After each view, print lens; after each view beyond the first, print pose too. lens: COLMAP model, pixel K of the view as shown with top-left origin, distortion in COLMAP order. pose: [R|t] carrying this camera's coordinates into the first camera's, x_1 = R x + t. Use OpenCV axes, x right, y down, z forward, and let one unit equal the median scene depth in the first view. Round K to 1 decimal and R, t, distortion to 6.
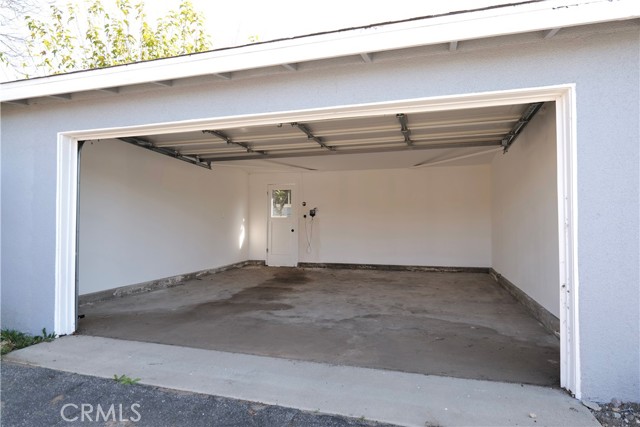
lens RADIAL K [[373.8, 0, 321.5], [0, 373.8, 215.1], [0, 0, 1]] dist [-0.028706, 0.013973]
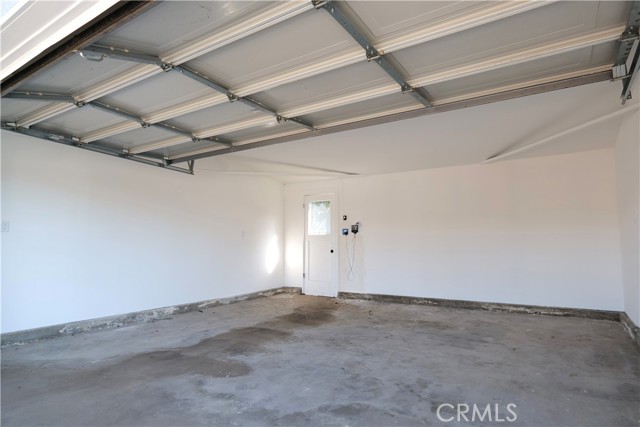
lens RADIAL K [[373.8, 0, 321.5], [0, 373.8, 215.1], [0, 0, 1]] dist [-0.028706, 0.013973]
pose [[0.959682, -0.025246, -0.279951, 0.178479], [0.011153, 0.998594, -0.051821, 0.007417], [0.280866, 0.046609, 0.958615, 0.312845]]
